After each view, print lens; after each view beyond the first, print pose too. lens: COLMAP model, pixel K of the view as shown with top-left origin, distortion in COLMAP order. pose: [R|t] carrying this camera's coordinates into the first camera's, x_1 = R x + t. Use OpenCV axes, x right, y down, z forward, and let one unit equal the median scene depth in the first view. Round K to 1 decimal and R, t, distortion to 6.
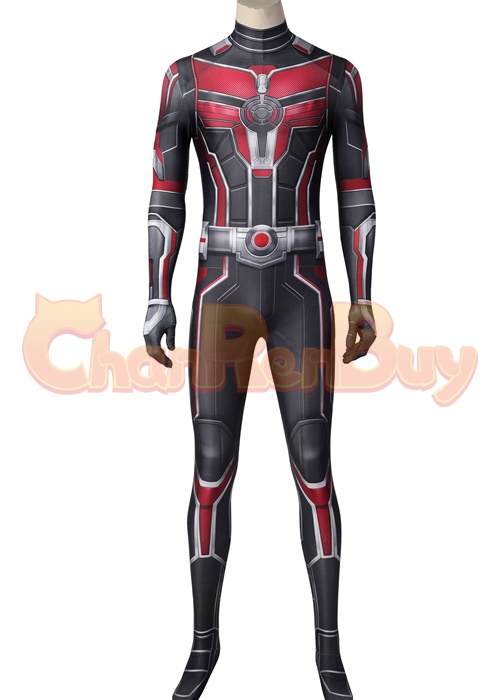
lens RADIAL K [[1298.7, 0, 250.0], [0, 1298.7, 350.0], [0, 0, 1]] dist [-0.031789, -0.106176]
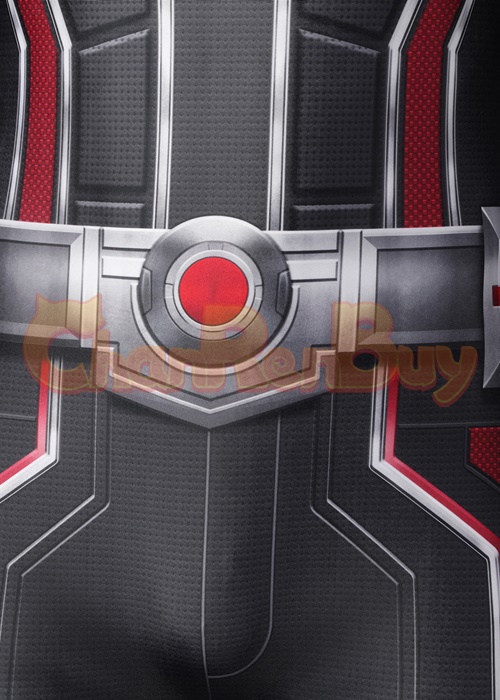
lens RADIAL K [[2295.2, 0, 250.0], [0, 2295.2, 350.0], [0, 0, 1]] dist [-0.077100, 0.273550]
pose [[0.993893, 0.035652, -0.104428, 0.052766], [-0.042721, 0.996888, -0.066256, -0.051038], [0.101741, 0.070312, 0.992323, 0.636293]]
